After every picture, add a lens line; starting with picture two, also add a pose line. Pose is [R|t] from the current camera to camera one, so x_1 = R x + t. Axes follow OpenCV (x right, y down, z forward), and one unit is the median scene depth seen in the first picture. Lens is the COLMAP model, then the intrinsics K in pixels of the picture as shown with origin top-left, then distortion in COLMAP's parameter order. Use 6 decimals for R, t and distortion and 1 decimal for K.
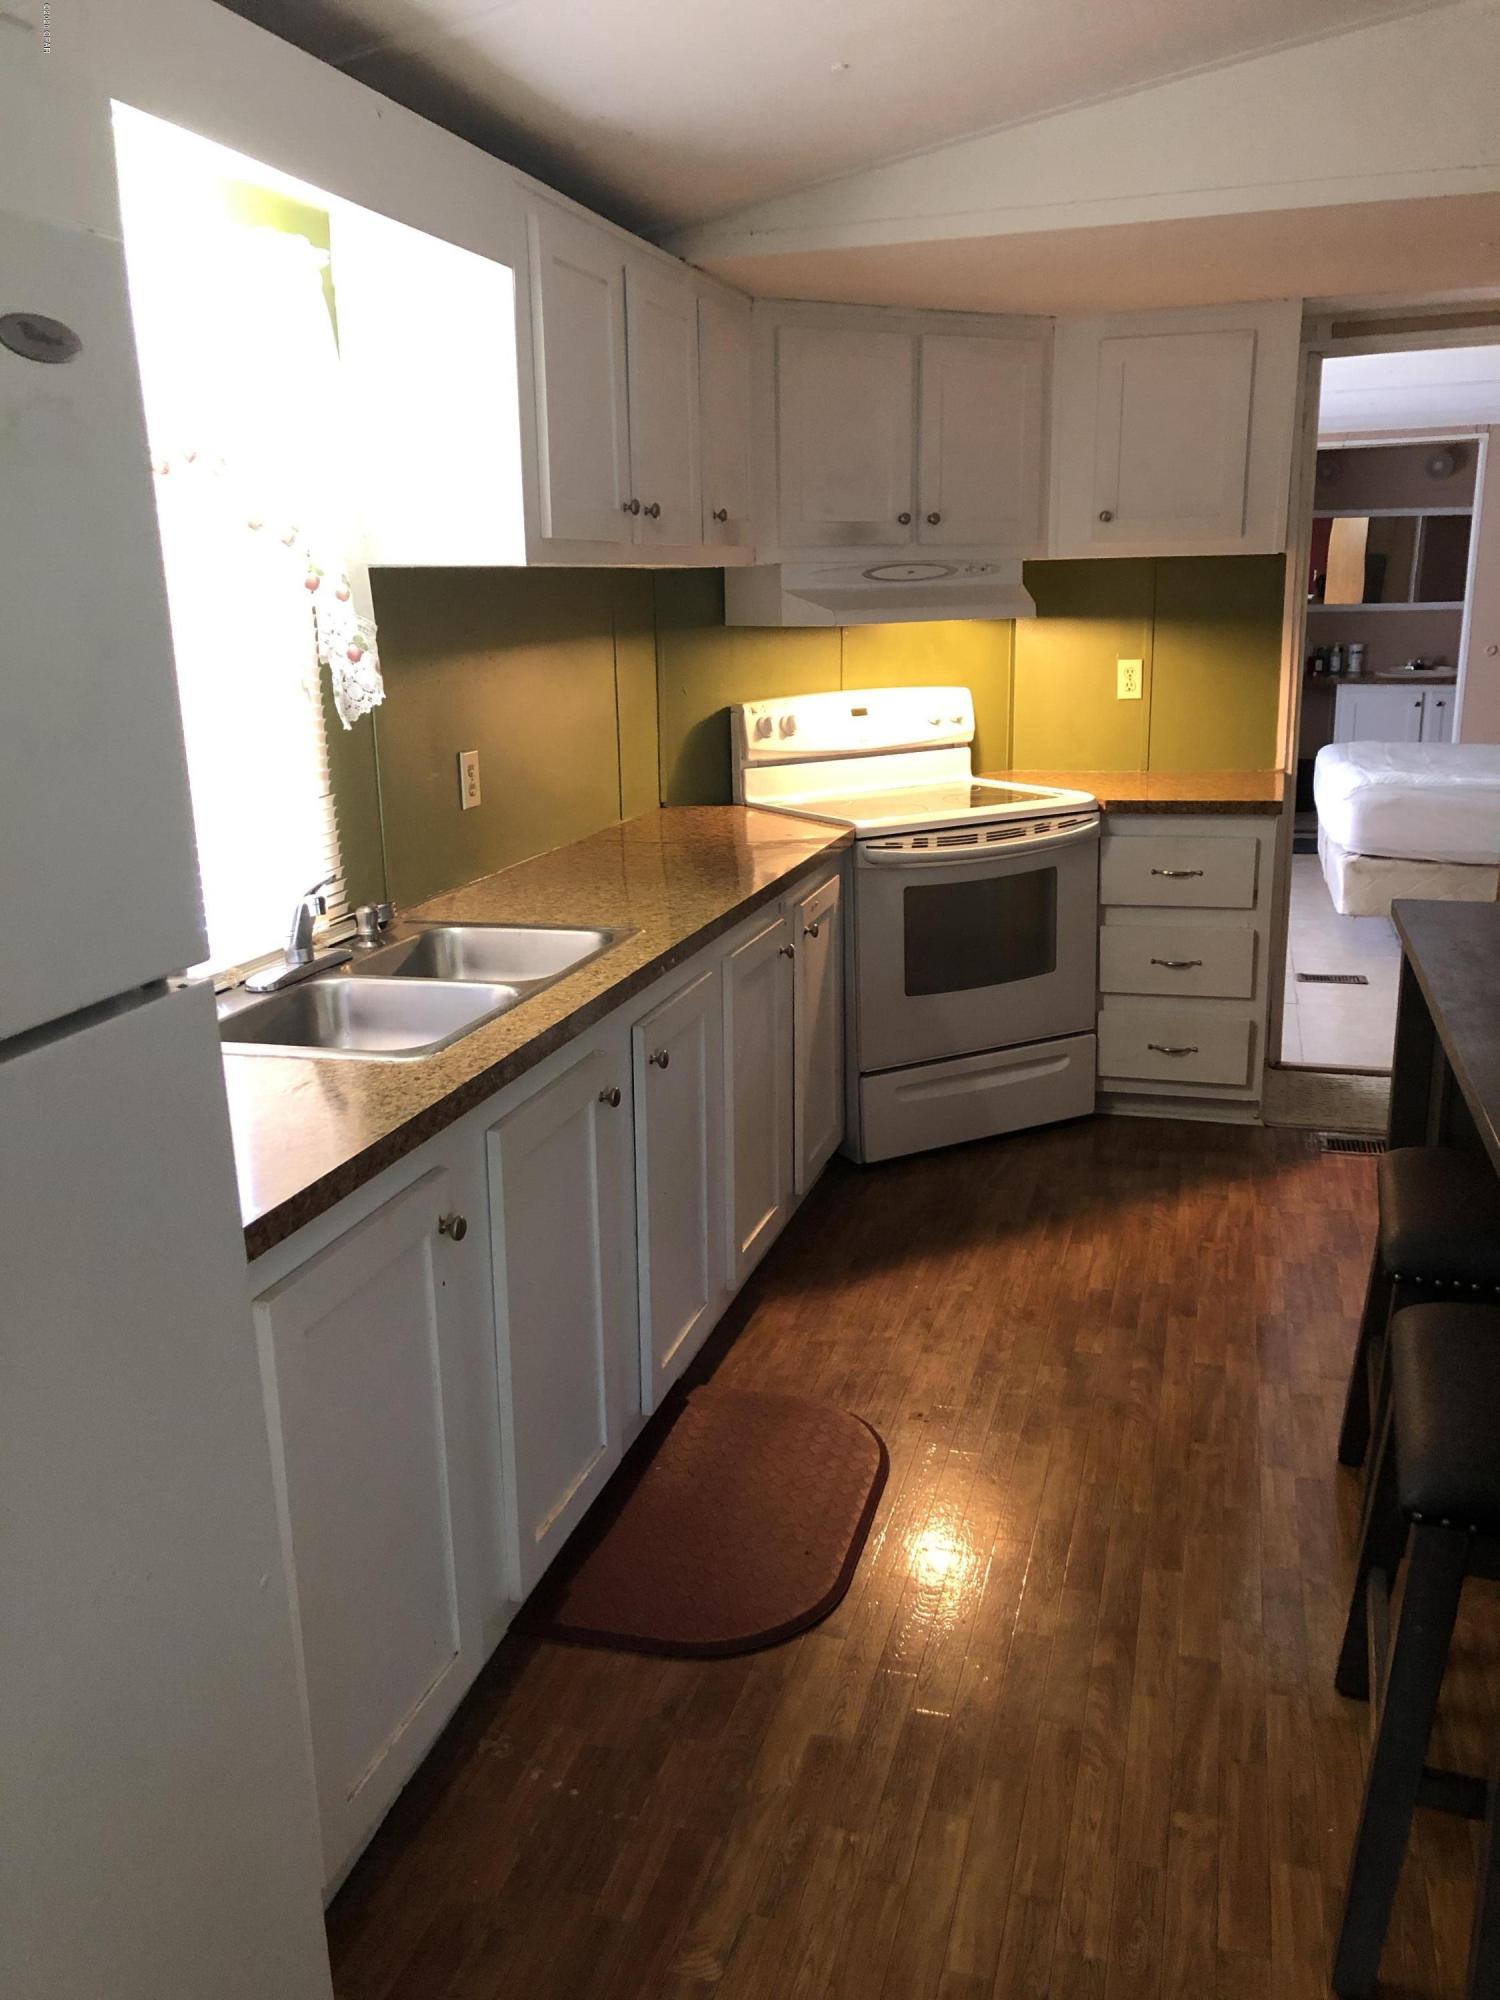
lens RADIAL K [[1646.3, 0, 750.0], [0, 1646.3, 1000.0], [0, 0, 1]] dist [0.036514, 0.001764]
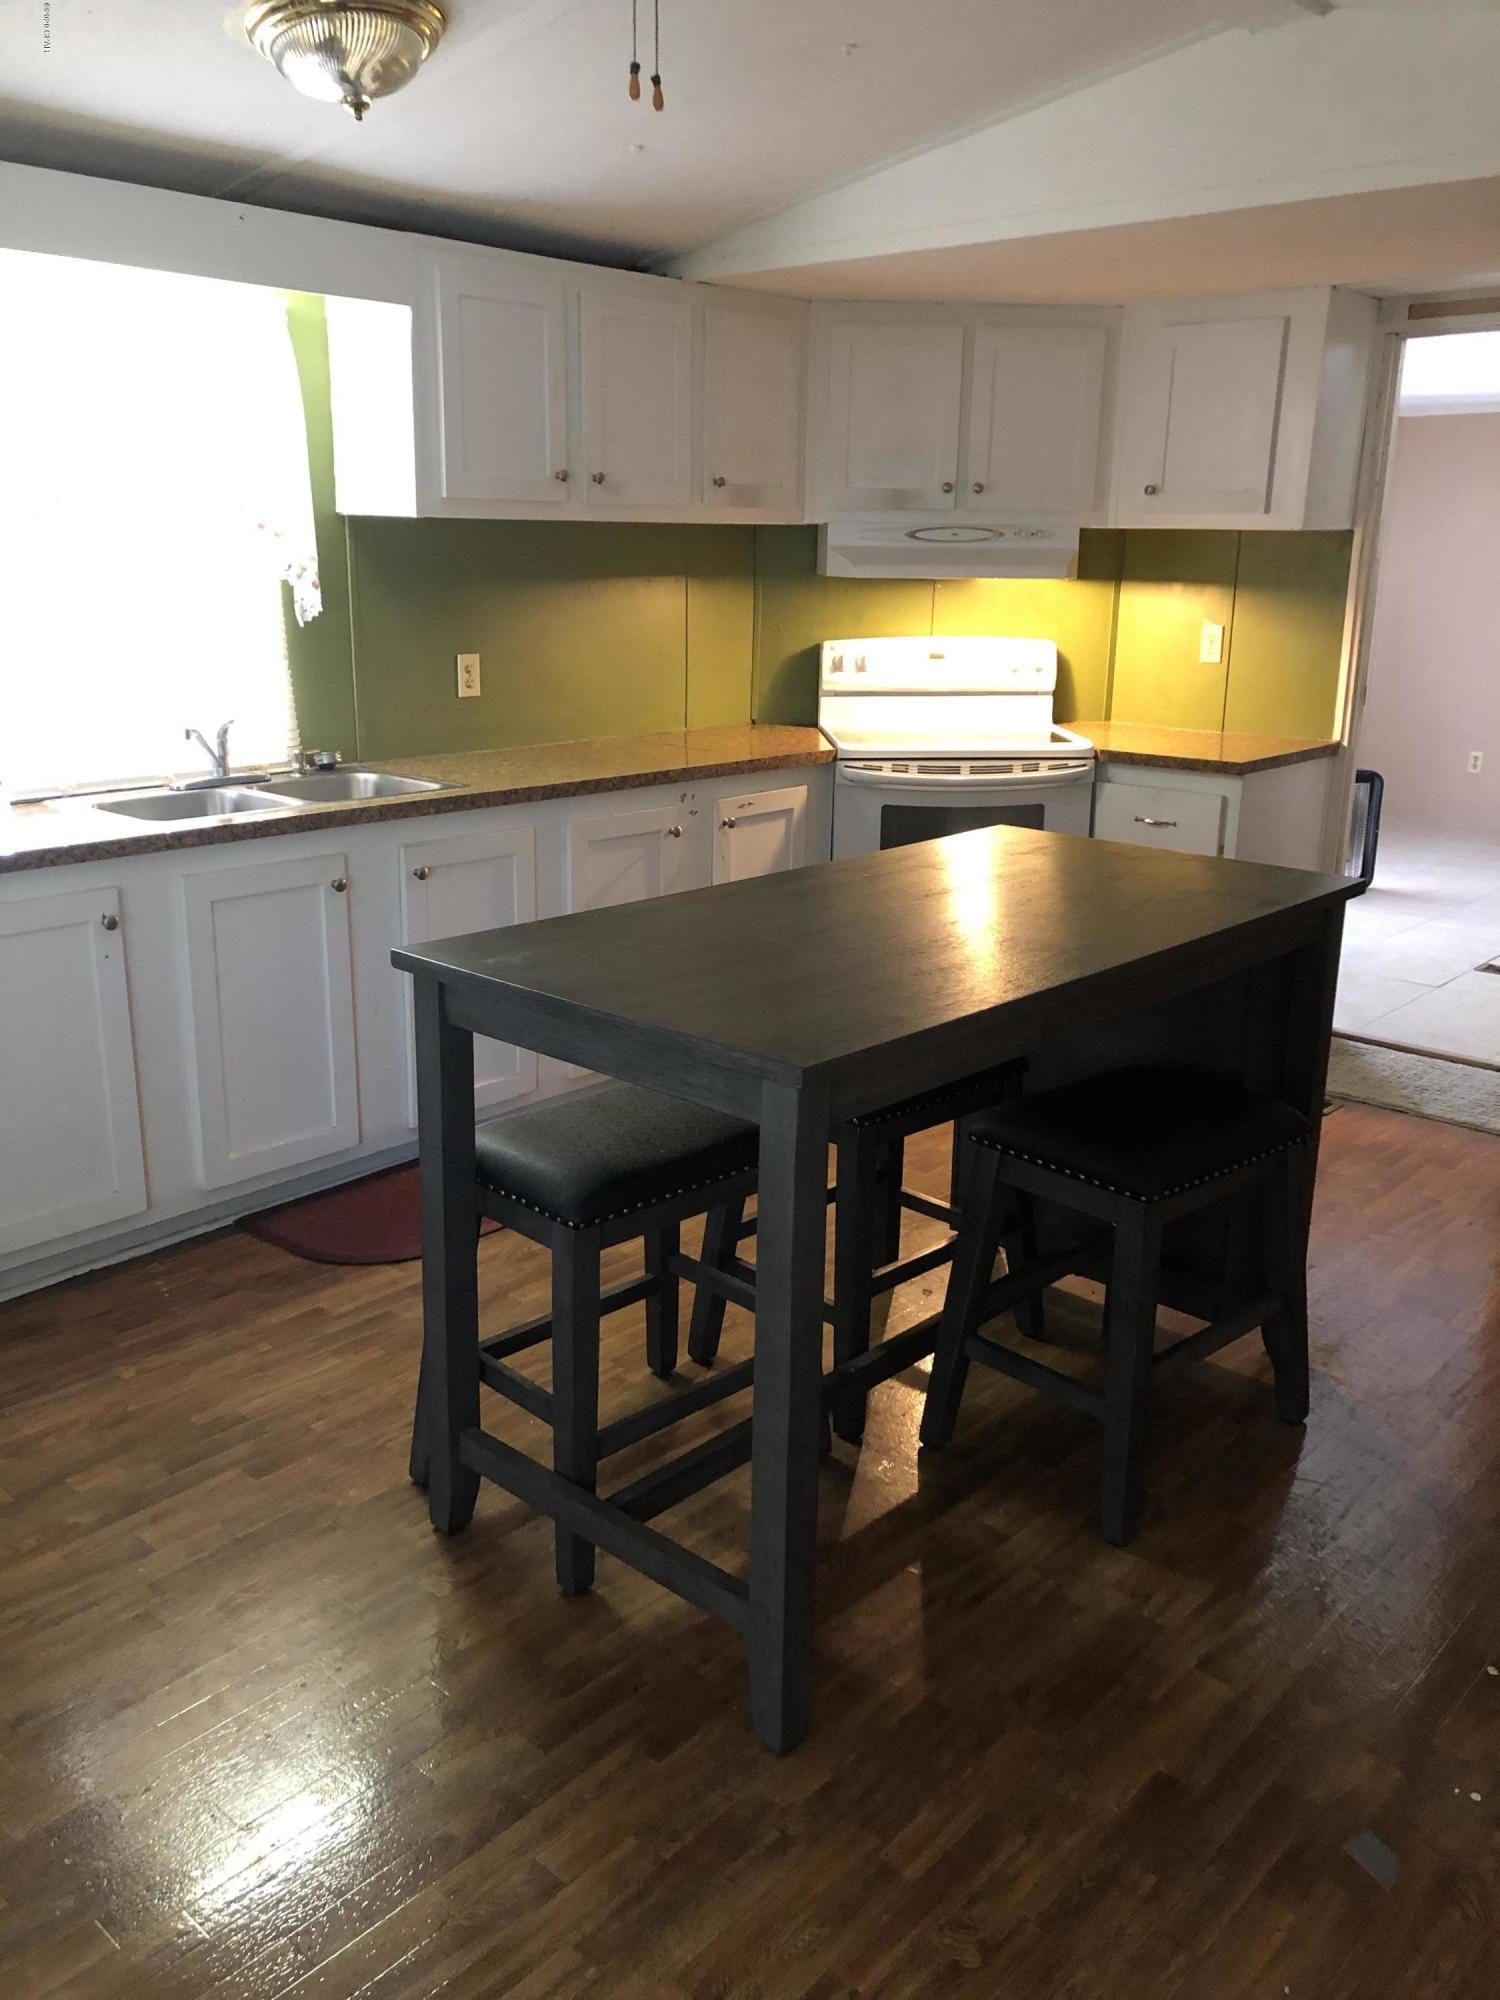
lens RADIAL K [[1637.9, 0, 750.0], [0, 1637.9, 1000.0], [0, 0, 1]] dist [0.103378, -0.172084]
pose [[0.897373, 0.152697, -0.414012, 0.484132], [-0.140347, 0.988265, 0.060292, 0.011638], [0.418360, 0.004001, 0.908272, -0.100709]]
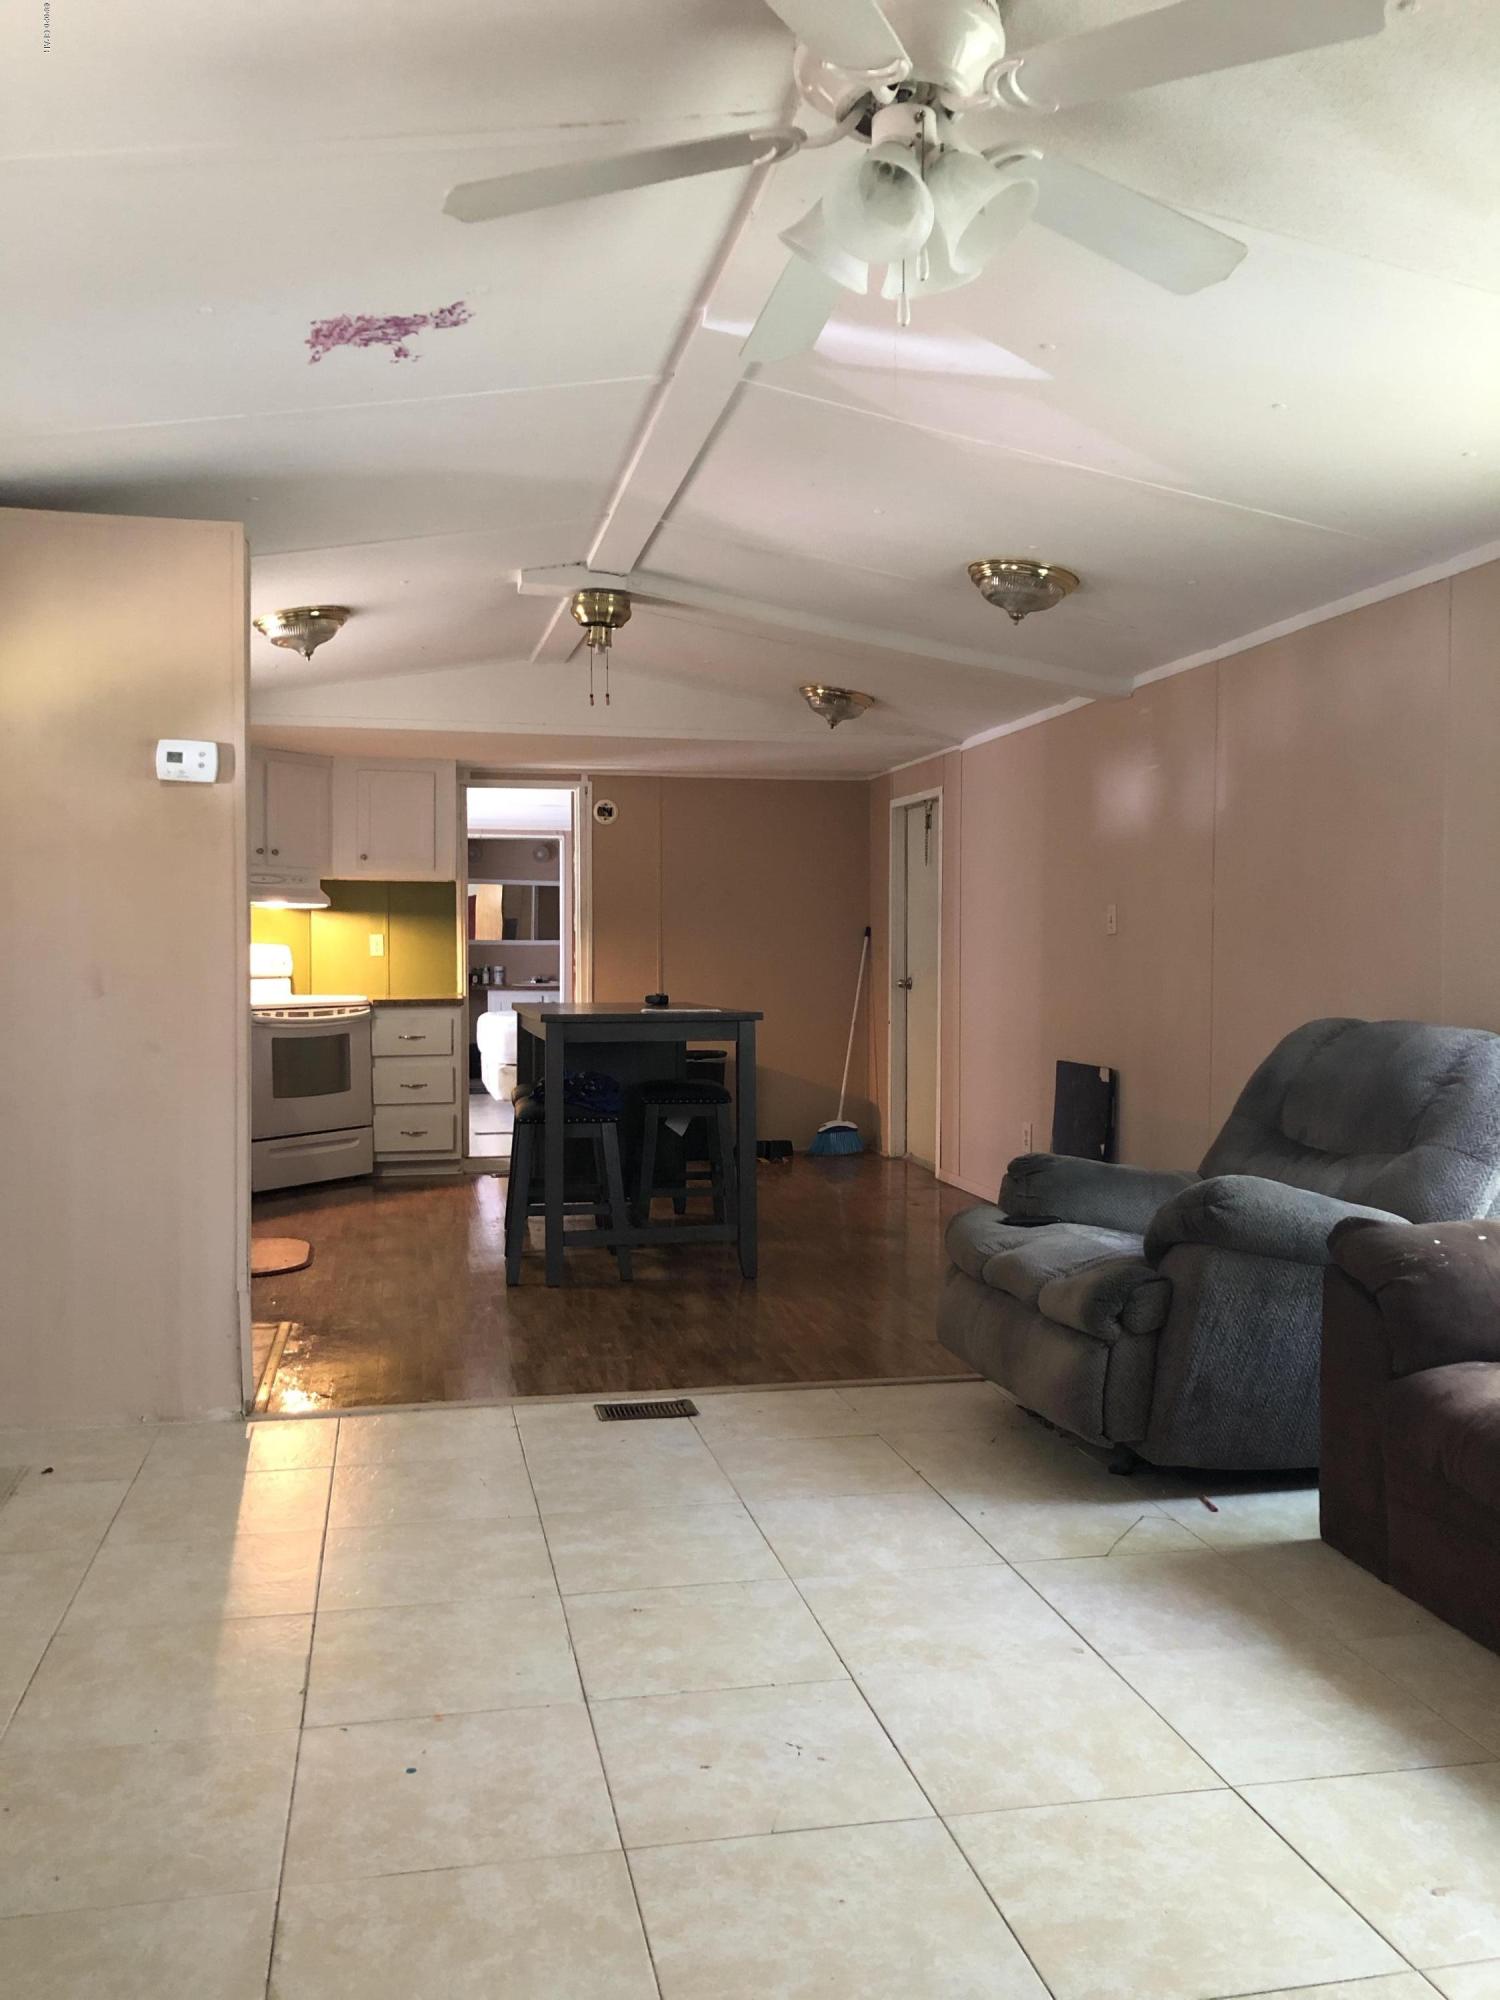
lens RADIAL K [[1646.3, 0, 750.0], [0, 1646.3, 1000.0], [0, 0, 1]] dist [0.036514, 0.001764]
pose [[0.882002, 0.011890, 0.471095, -0.292646], [0.094430, 0.974946, -0.201402, 0.299993], [-0.461687, 0.222123, 0.858782, -0.819816]]
